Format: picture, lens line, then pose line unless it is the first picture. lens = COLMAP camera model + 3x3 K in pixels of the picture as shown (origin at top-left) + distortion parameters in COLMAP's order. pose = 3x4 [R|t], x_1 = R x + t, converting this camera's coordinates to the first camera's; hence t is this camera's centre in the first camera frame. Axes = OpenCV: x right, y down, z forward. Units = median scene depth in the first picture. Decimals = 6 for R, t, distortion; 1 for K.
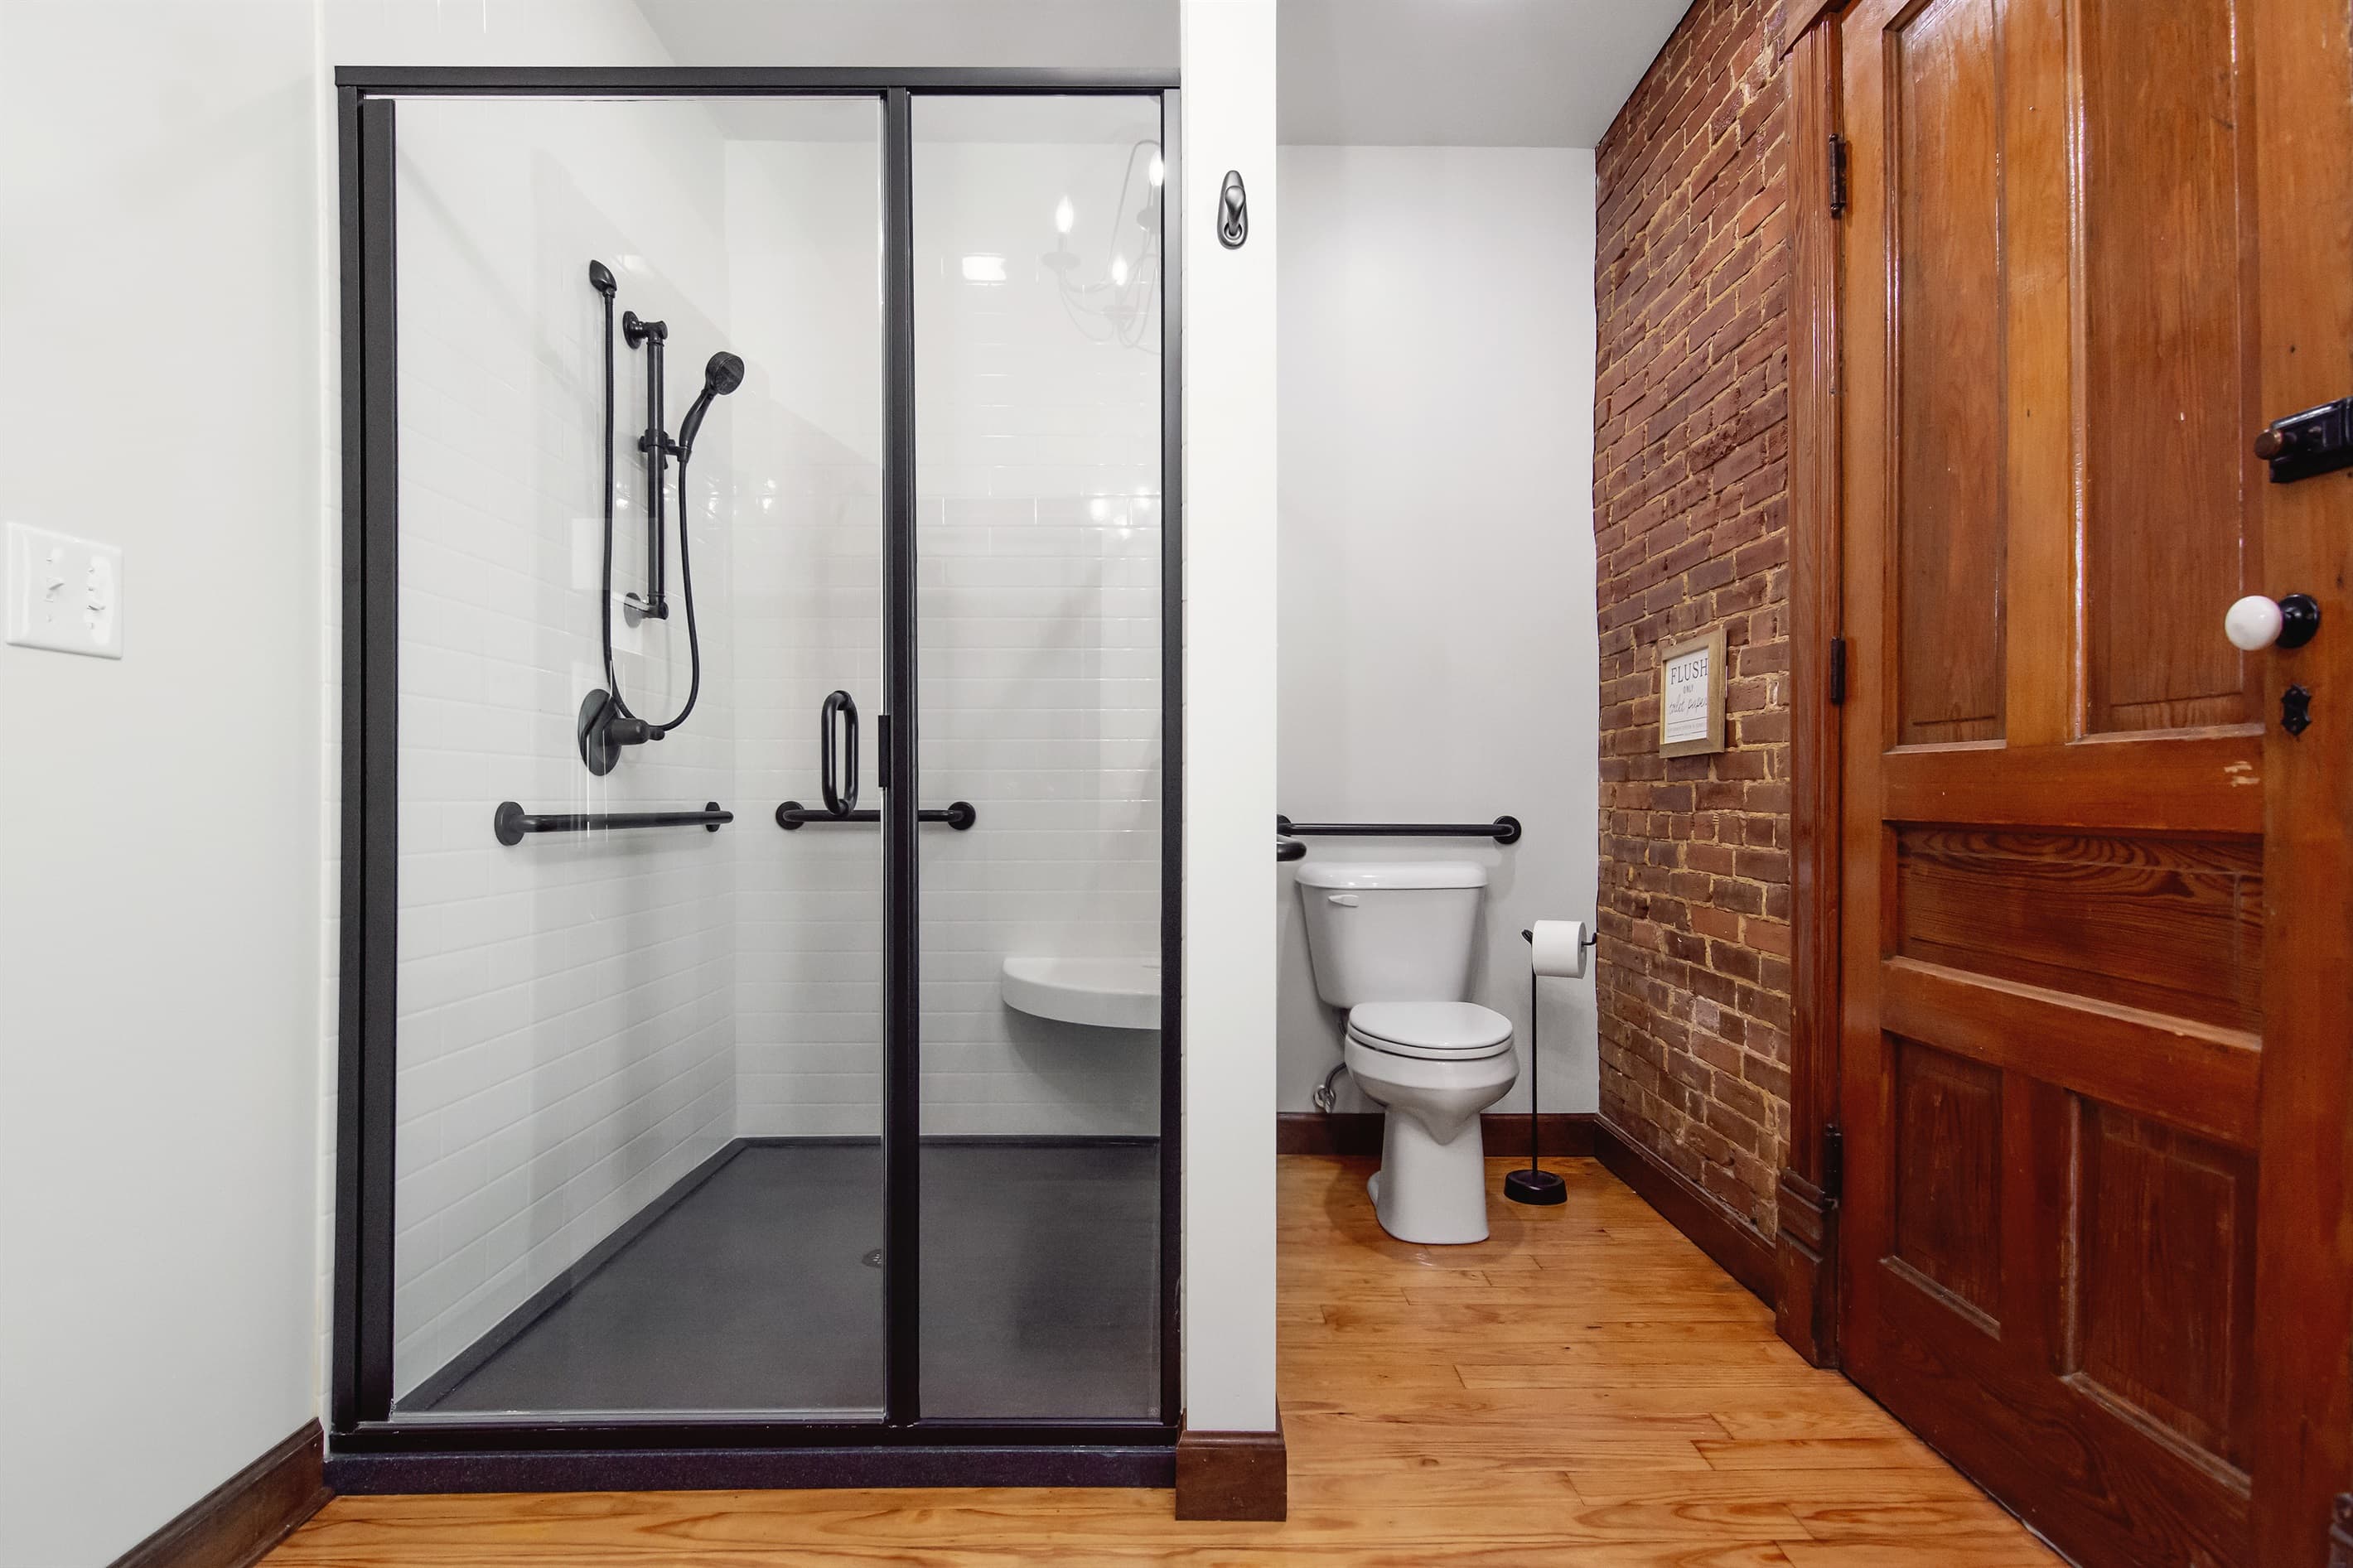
lens RADIAL K [[1162.8, 0, 1176.5], [0, 1162.8, 784.0], [0, 0, 1]] dist [-0.026530, -0.000243]
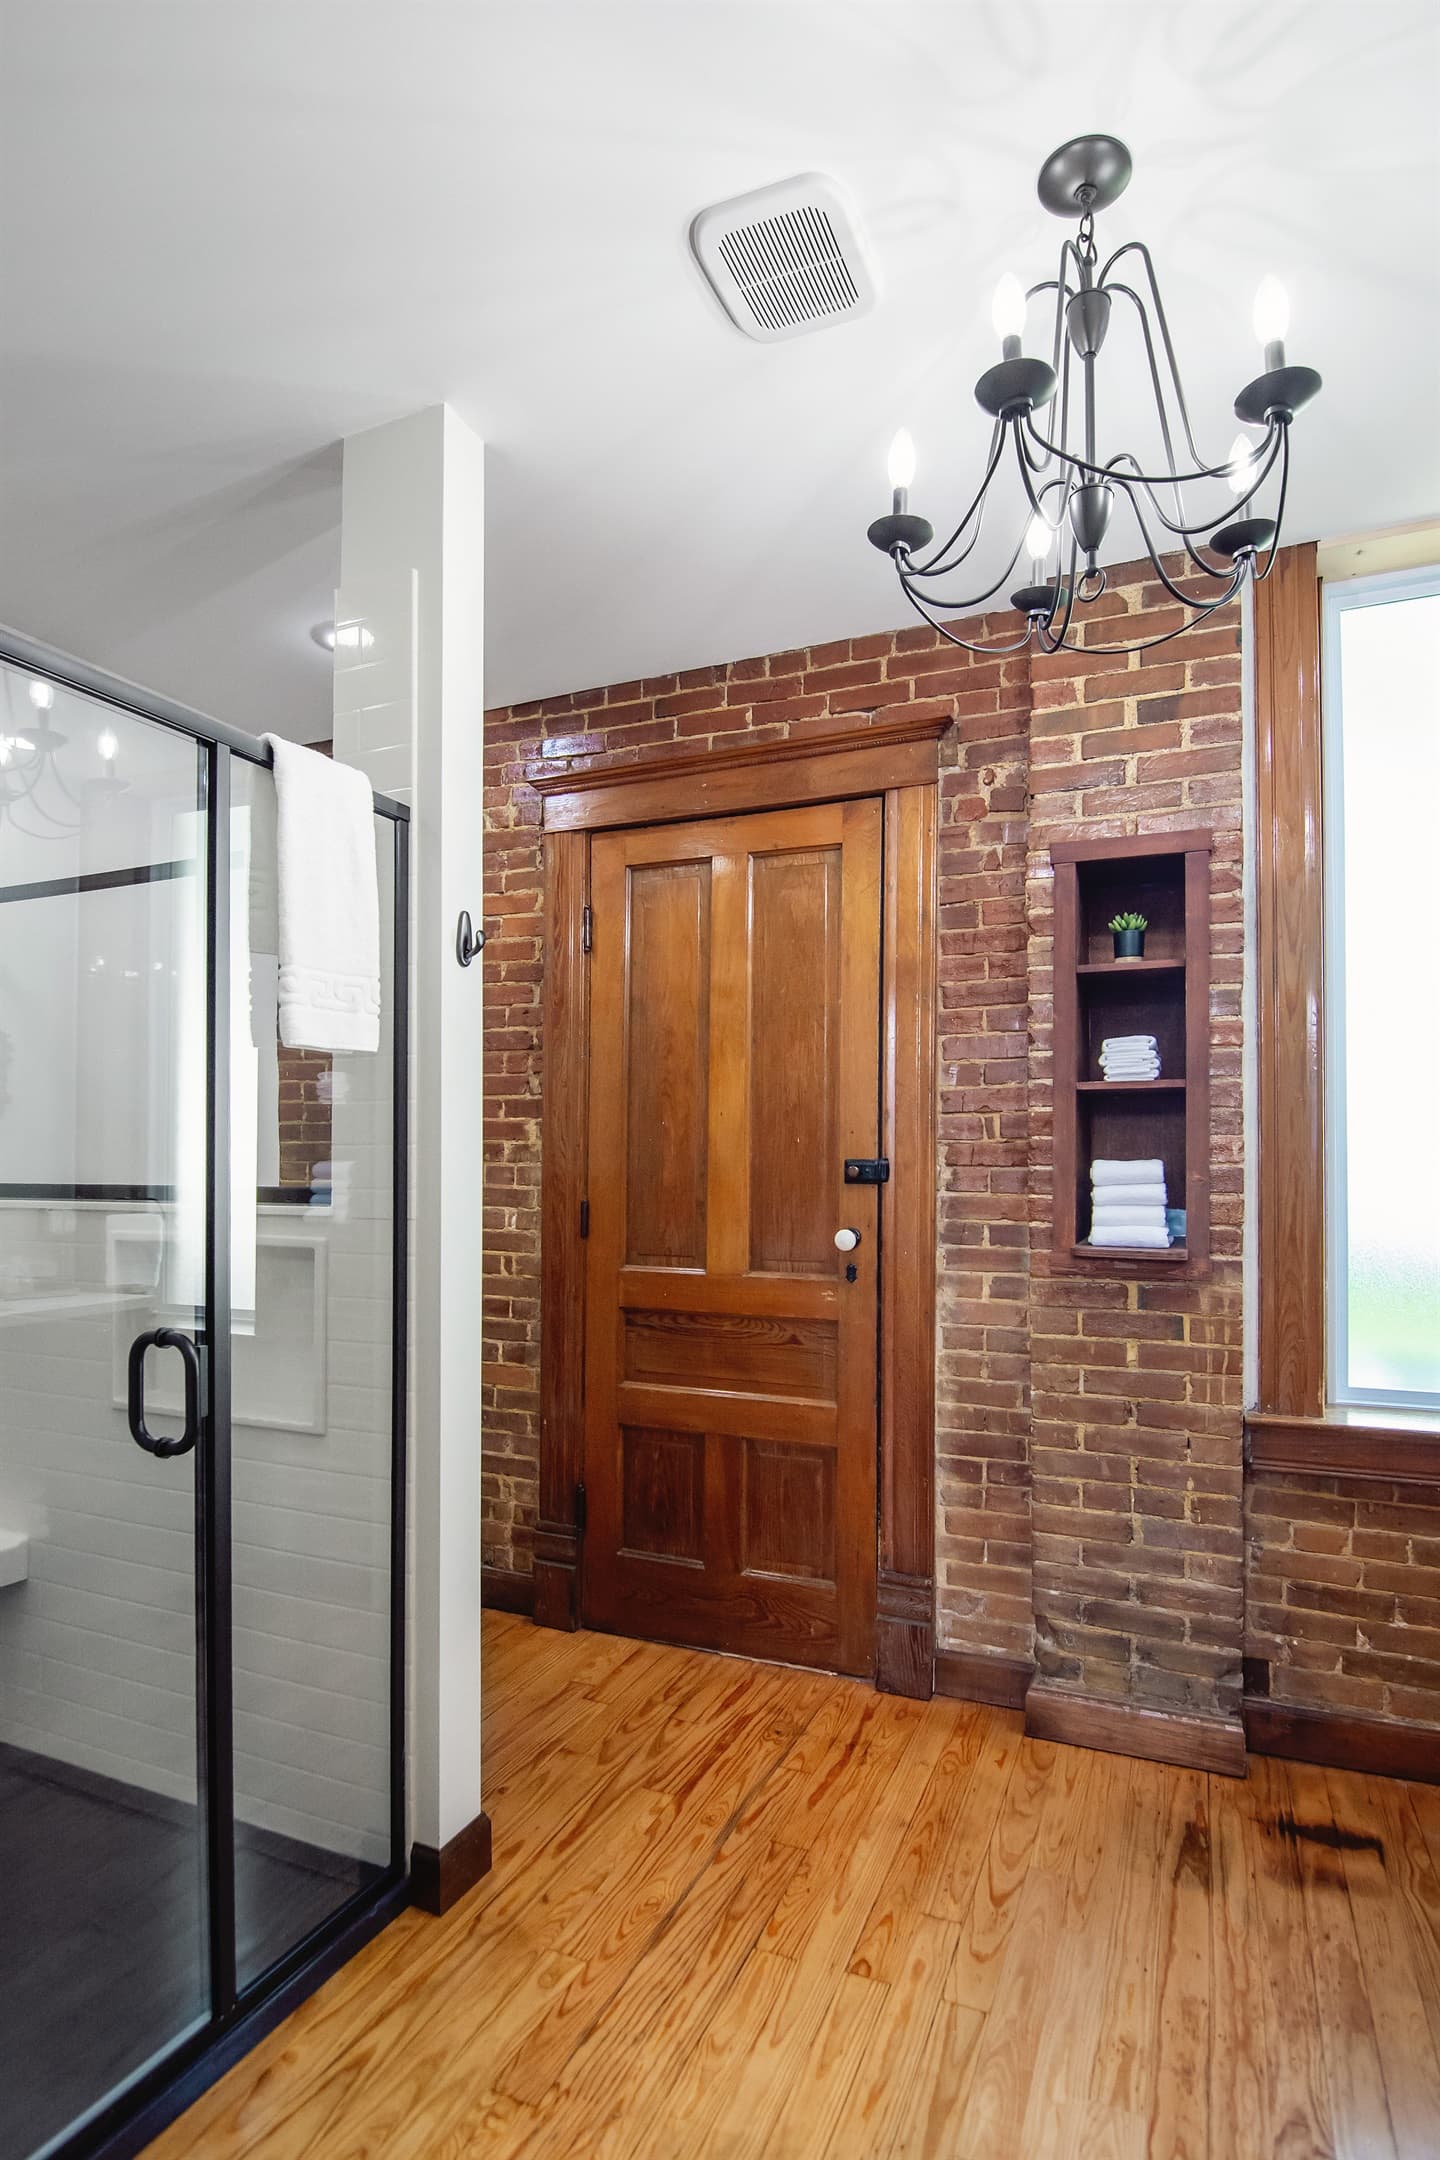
lens RADIAL K [[1089.7, 0, 720.1], [0, 1089.7, 1139.8], [0, 0, 1]] dist [0.000676, -0.000116]
pose [[0.411075, 0.008893, 0.911558, -0.974082], [-0.006946, 0.999954, -0.006623, -0.243612], [-0.911575, -0.003609, 0.411118, 0.176376]]
